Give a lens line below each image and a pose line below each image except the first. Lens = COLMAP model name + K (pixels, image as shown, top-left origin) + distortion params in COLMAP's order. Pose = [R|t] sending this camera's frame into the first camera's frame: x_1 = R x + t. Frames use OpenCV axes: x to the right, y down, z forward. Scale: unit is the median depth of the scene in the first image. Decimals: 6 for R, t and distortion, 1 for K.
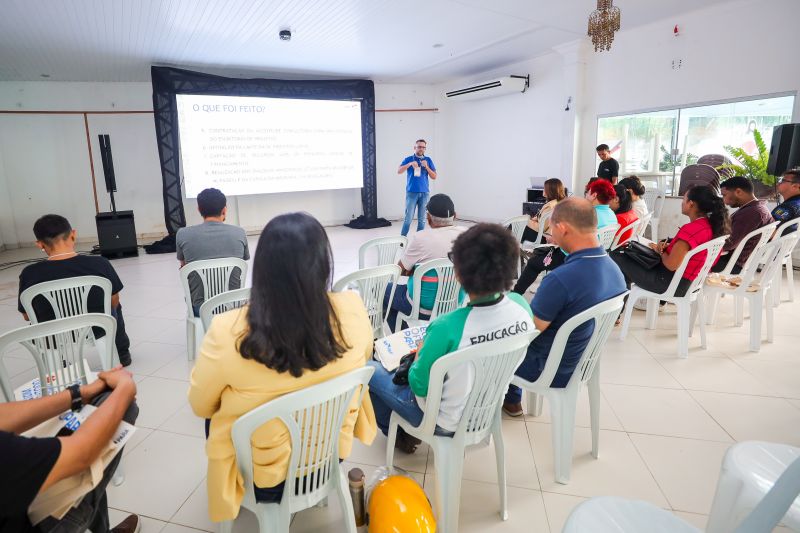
lens RADIAL K [[446.8, 0, 400.1], [0, 446.8, 244.2], [0, 0, 1]] dist [0.039447, 0.001065]
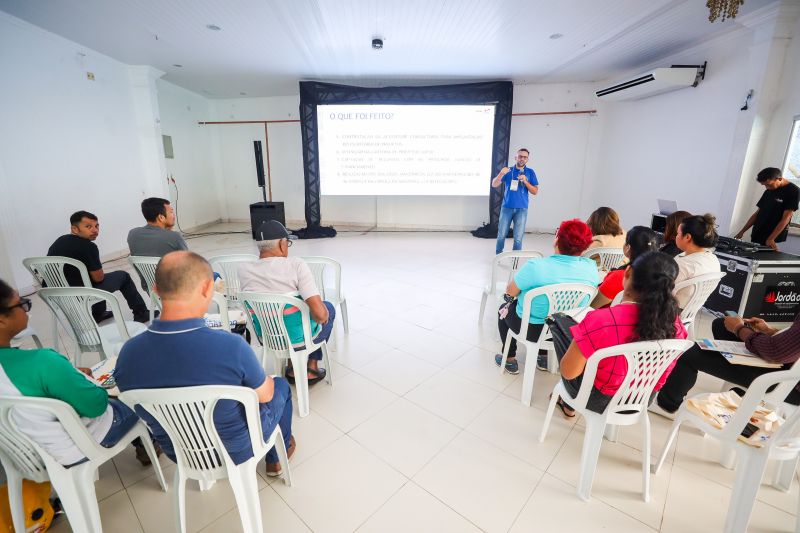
lens RADIAL K [[417.8, 0, 400.0], [0, 417.8, 266.5], [0, 0, 1]] dist [0.041004, 0.000483]
pose [[0.877194, 0.151741, -0.455528, 0.232195], [-0.122360, 0.988071, 0.093513, -0.045024], [0.464283, -0.026290, 0.885297, 0.122274]]
